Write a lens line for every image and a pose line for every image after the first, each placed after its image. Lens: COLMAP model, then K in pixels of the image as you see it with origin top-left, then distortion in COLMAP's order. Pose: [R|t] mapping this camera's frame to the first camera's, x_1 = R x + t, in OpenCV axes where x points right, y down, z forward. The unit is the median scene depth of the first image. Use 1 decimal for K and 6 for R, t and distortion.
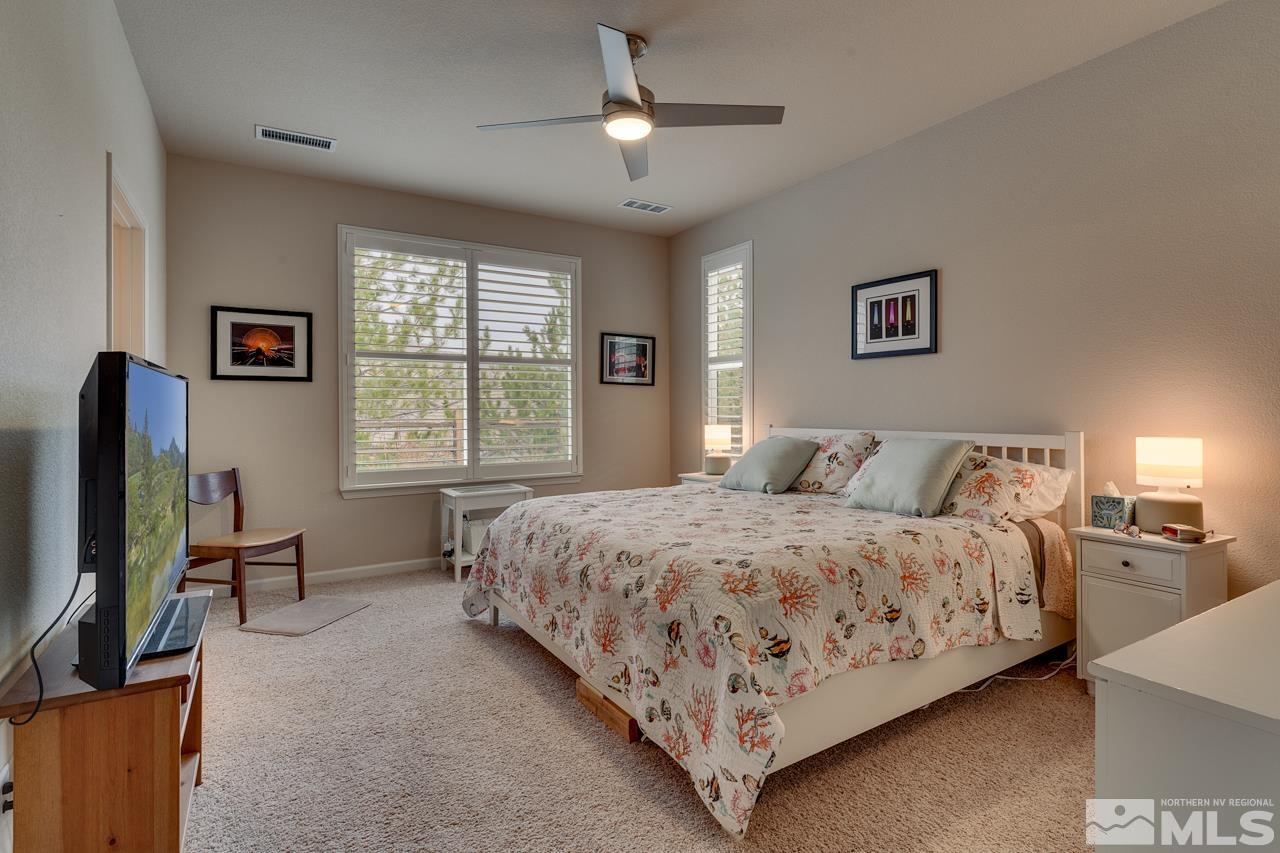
lens RADIAL K [[640.6, 0, 647.4], [0, 640.6, 400.8], [0, 0, 1]] dist [0.003620, 0.000047]
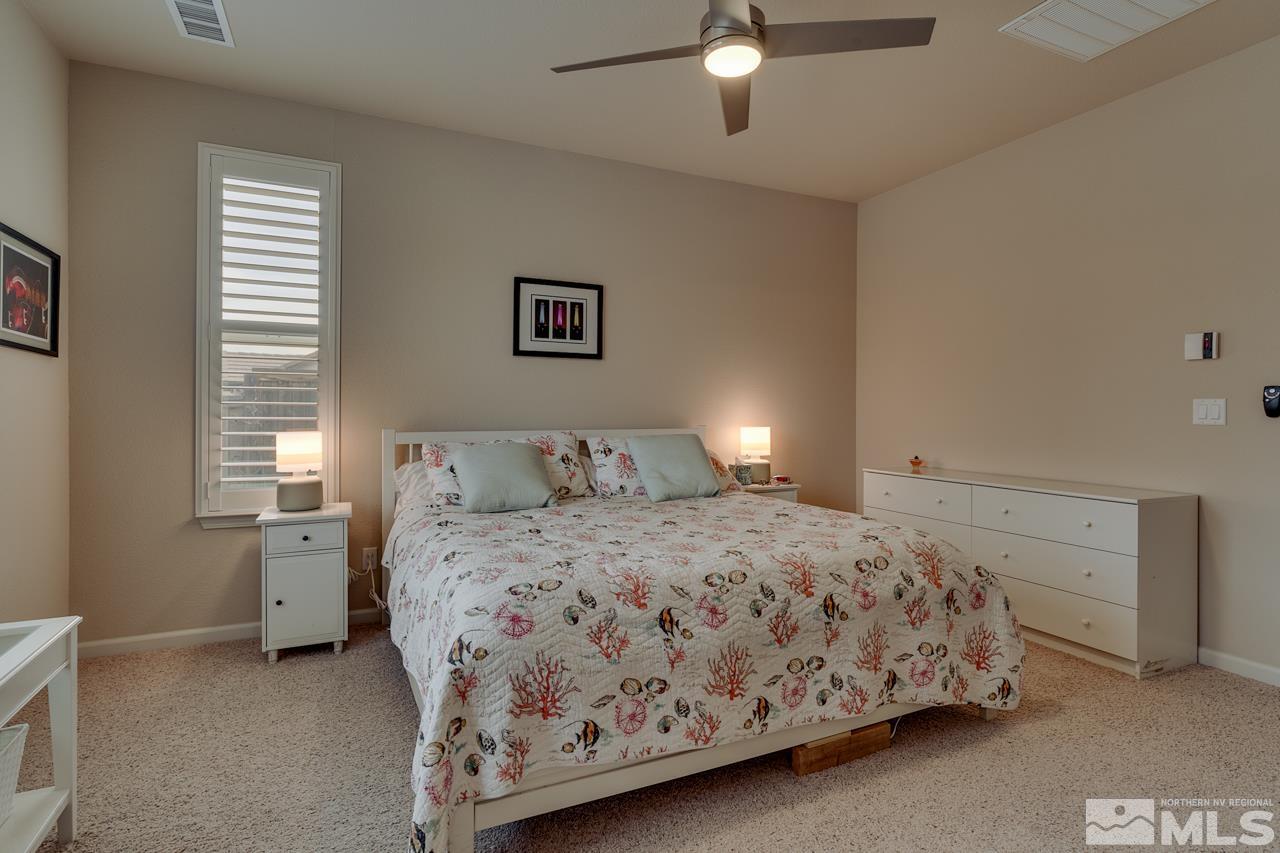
lens RADIAL K [[640.6, 0, 647.4], [0, 640.6, 400.8], [0, 0, 1]] dist [0.003620, 0.000047]
pose [[0.103226, 0.015681, 0.994534, -0.637517], [-0.017191, 0.999755, -0.013979, 0.012257], [-0.994509, -0.015654, 0.103470, 0.770646]]
